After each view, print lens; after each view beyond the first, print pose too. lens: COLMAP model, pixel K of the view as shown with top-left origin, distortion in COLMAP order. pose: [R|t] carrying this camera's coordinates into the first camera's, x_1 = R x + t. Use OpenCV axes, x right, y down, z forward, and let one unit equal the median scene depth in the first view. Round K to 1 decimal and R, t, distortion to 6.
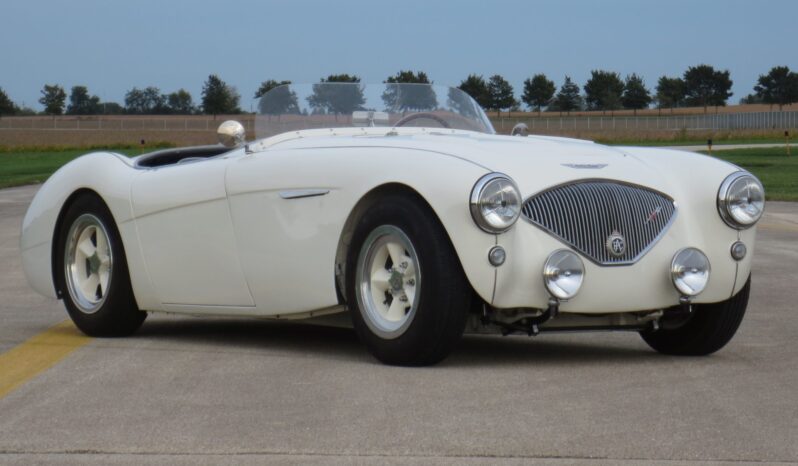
lens RADIAL K [[3388.2, 0, 399.0], [0, 3388.2, 233.0], [0, 0, 1]] dist [0.282949, 2.185842]
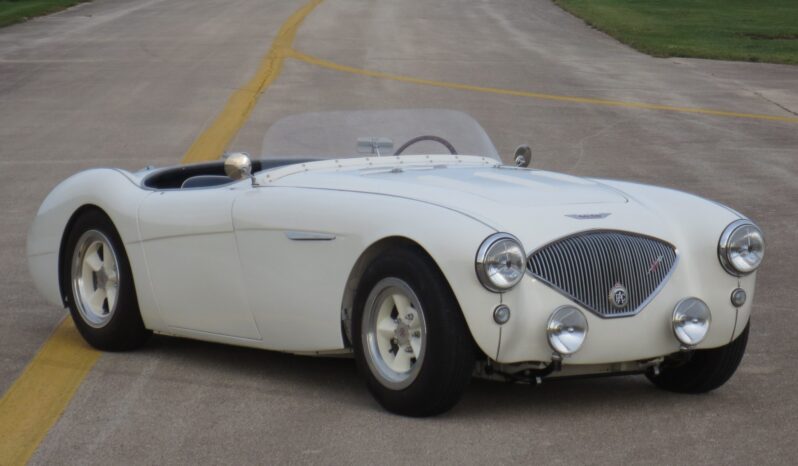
lens RADIAL K [[3388.2, 0, 399.0], [0, 3388.2, 233.0], [0, 0, 1]] dist [0.282949, 2.185842]
pose [[0.999974, 0.004902, 0.005346, -0.007202], [-0.005240, 0.997858, 0.065206, -0.081046], [-0.005015, -0.065233, 0.997857, -0.012157]]
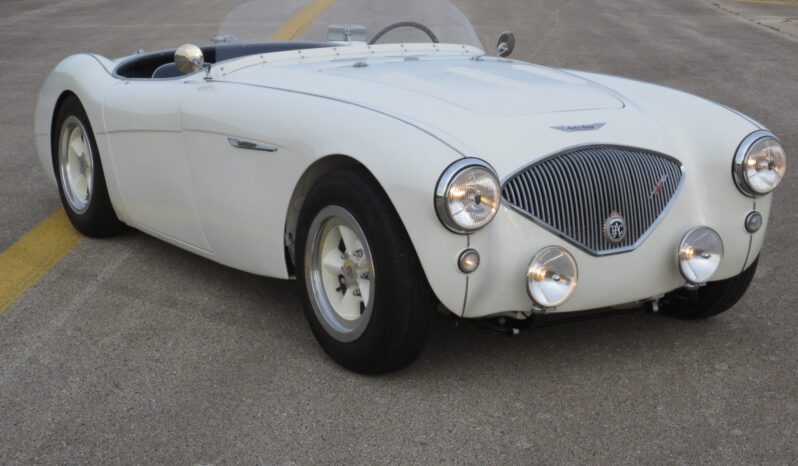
lens RADIAL K [[1564.3, 0, 399.0], [0, 1564.3, 233.0], [0, 0, 1]] dist [-0.068870, -0.190565]
pose [[0.999265, 0.011848, -0.036448, 0.025070], [-0.004910, 0.982755, 0.184846, -0.065550], [0.038009, -0.184531, 0.982091, 0.619211]]
